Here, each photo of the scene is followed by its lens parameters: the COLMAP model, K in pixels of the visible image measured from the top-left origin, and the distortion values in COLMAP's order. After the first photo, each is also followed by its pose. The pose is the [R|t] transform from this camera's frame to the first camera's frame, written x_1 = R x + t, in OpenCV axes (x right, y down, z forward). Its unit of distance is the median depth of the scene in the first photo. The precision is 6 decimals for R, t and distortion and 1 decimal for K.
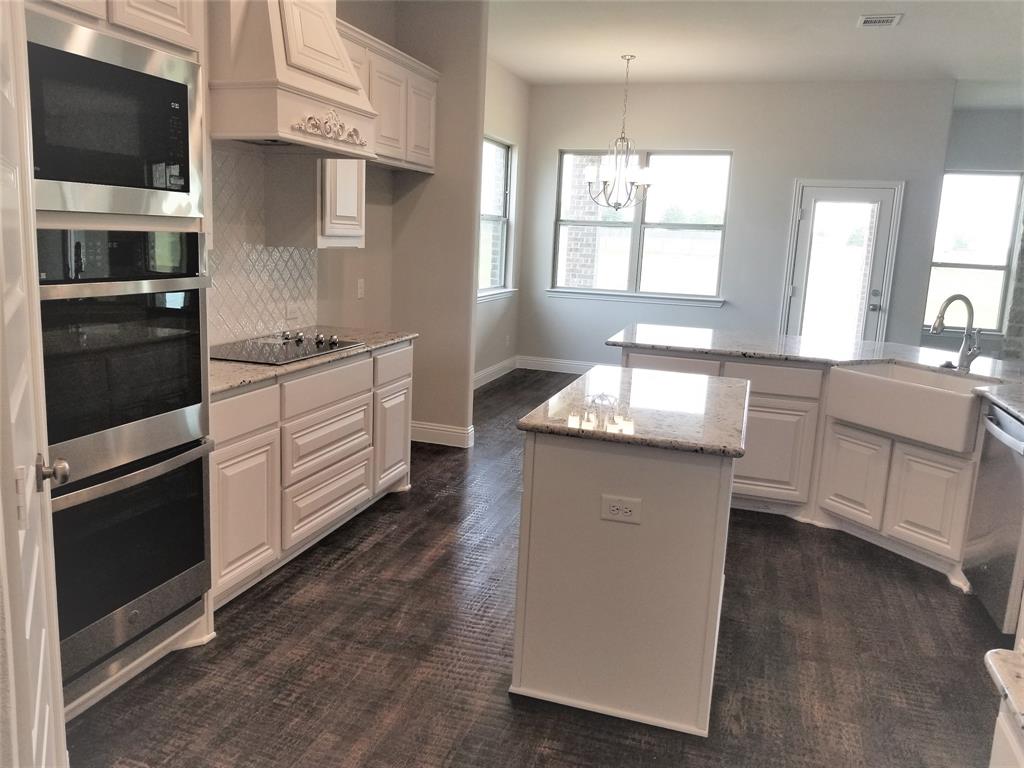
lens RADIAL K [[798.4, 0, 482.4], [0, 798.4, 372.7], [0, 0, 1]] dist [0.045295, -0.074658]
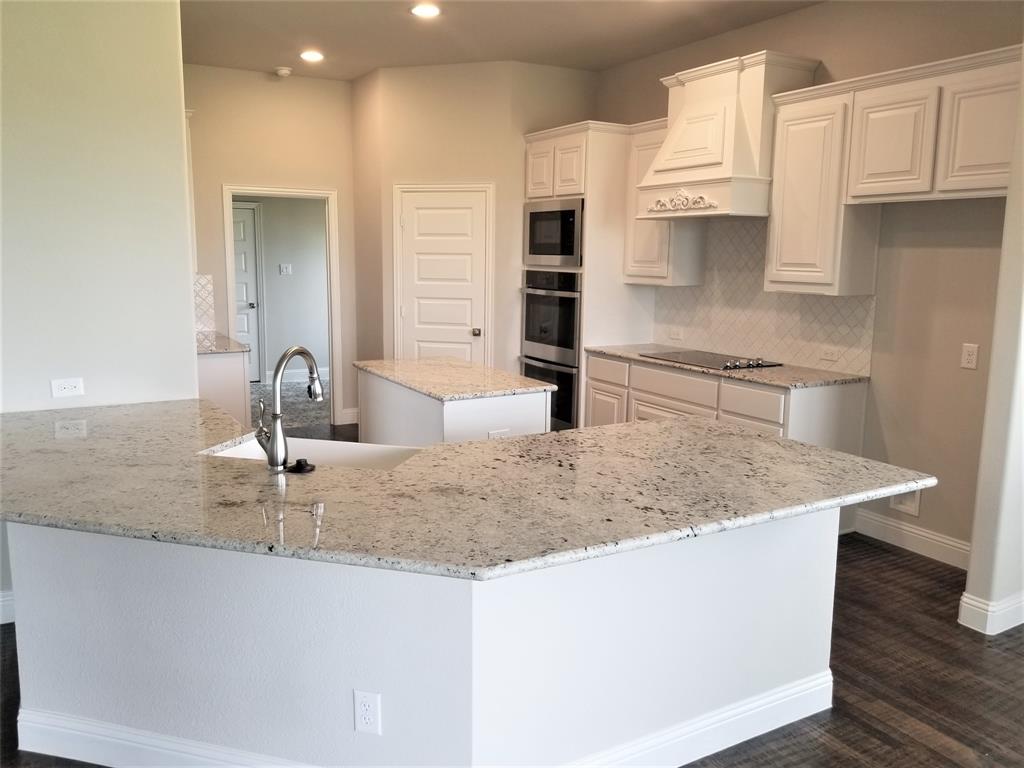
lens RADIAL K [[798.4, 0, 483.3], [0, 798.4, 389.8], [0, 0, 1]] dist [0.045295, -0.074658]
pose [[-0.679884, 0.077718, -0.729189, 0.512725], [-0.163617, 0.953225, 0.254149, -0.135257], [0.714833, 0.292100, -0.635367, 0.810074]]
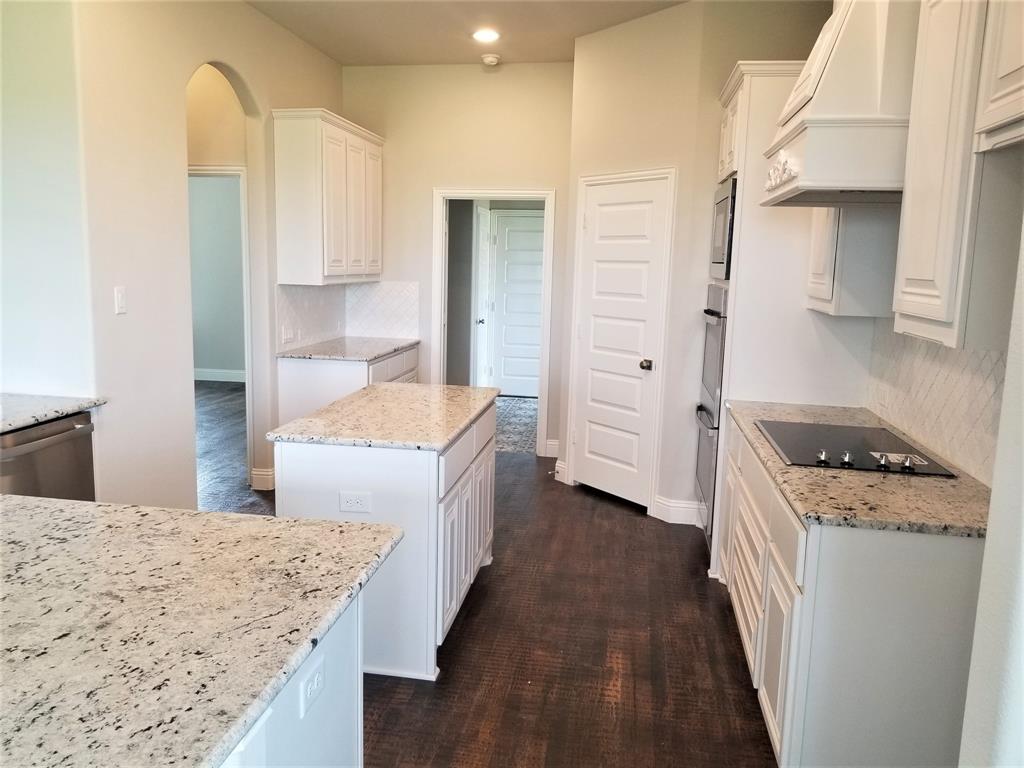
lens RADIAL K [[798.4, 0, 479.3], [0, 798.4, 386.2], [0, 0, 1]] dist [0.045295, -0.074658]
pose [[-0.987452, -0.045767, -0.151139, 0.112333], [-0.092421, 0.943539, 0.318106, -0.153731], [0.128047, 0.328083, -0.935930, 0.841700]]
